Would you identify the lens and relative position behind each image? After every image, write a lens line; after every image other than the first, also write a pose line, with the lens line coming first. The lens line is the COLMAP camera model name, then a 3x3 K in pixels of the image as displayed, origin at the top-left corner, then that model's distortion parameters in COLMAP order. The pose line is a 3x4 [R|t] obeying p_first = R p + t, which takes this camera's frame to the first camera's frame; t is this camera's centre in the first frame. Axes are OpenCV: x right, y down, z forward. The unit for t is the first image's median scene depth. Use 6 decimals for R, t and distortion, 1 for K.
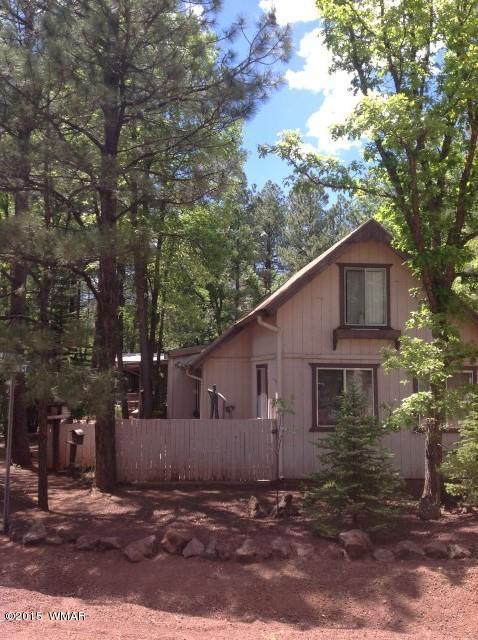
lens RADIAL K [[661.9, 0, 223.3], [0, 661.9, 325.3], [0, 0, 1]] dist [0.252681, -0.558879]
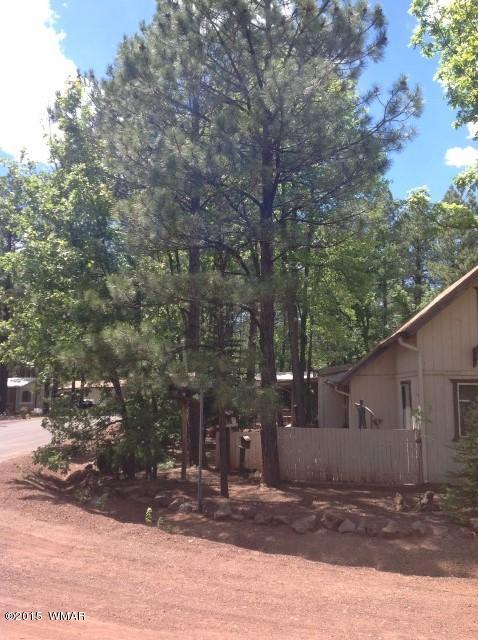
lens RADIAL K [[661.9, 0, 223.3], [0, 661.9, 325.3], [0, 0, 1]] dist [0.252681, -0.558879]
pose [[0.975619, -0.030863, -0.217291, 0.011026], [0.024823, 0.999227, -0.030470, -0.008286], [0.218064, 0.024334, 0.975631, -0.192628]]
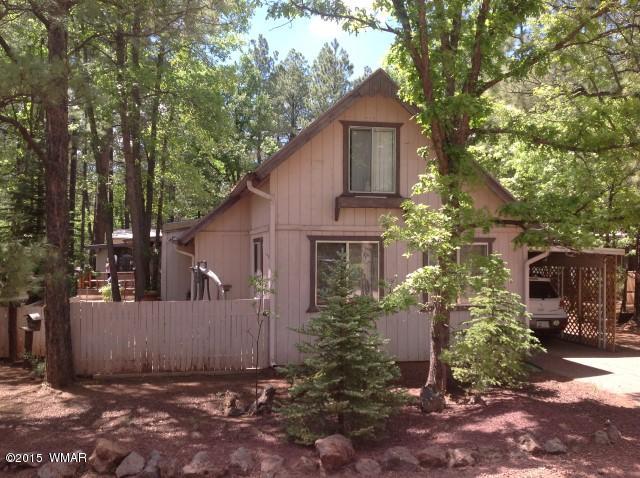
lens RADIAL K [[661.9, 0, 296.9], [0, 661.9, 250.4], [0, 0, 1]] dist [0.252681, -0.558879]
pose [[0.997786, -0.004421, 0.066363, 0.064274], [-0.000342, 0.997434, 0.071587, 0.015446], [-0.066509, -0.071451, 0.995224, 0.143353]]
